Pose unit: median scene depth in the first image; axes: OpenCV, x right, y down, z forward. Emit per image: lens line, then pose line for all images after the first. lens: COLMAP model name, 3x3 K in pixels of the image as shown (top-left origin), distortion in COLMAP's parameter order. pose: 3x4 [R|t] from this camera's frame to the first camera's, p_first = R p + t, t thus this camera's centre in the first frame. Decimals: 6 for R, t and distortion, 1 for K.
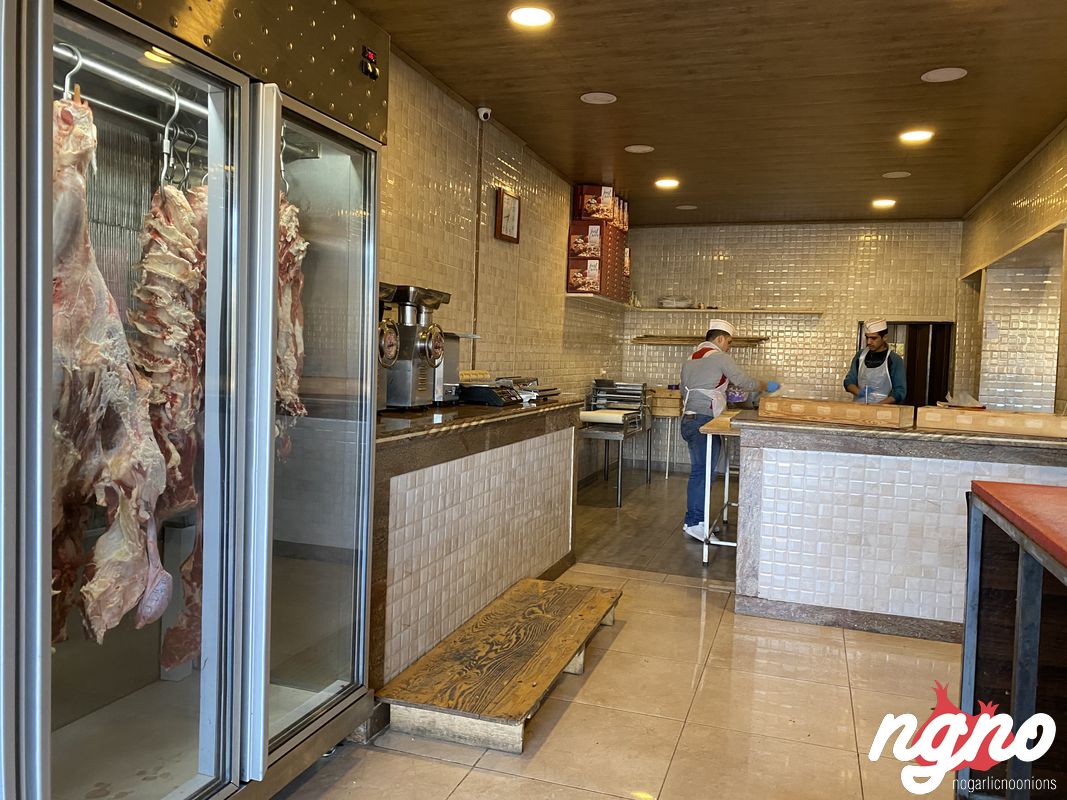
lens RADIAL K [[814.1, 0, 537.5], [0, 814.1, 405.6], [0, 0, 1]] dist [0.066367, -0.080754]
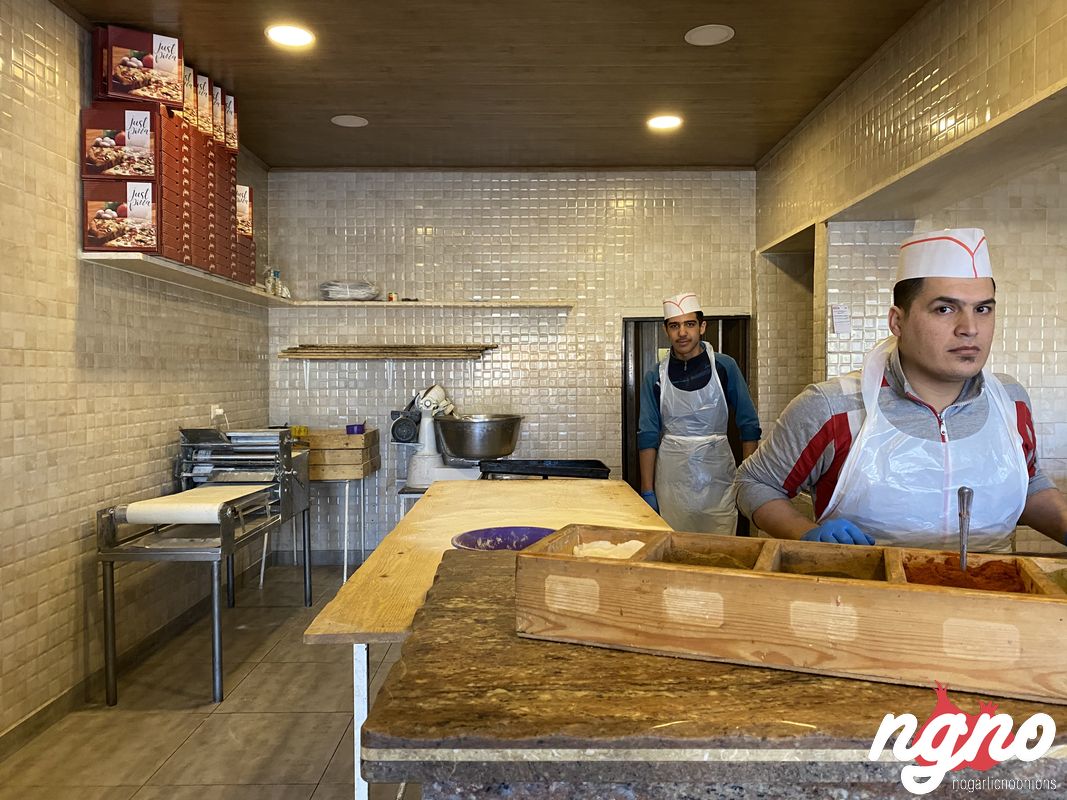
lens RADIAL K [[814.1, 0, 537.5], [0, 814.1, 405.6], [0, 0, 1]] dist [0.066367, -0.080754]
pose [[0.944355, -0.047551, 0.325473, 0.105294], [0.055432, 0.998350, -0.014976, -0.024696], [-0.324224, 0.032185, 0.945433, 0.402278]]
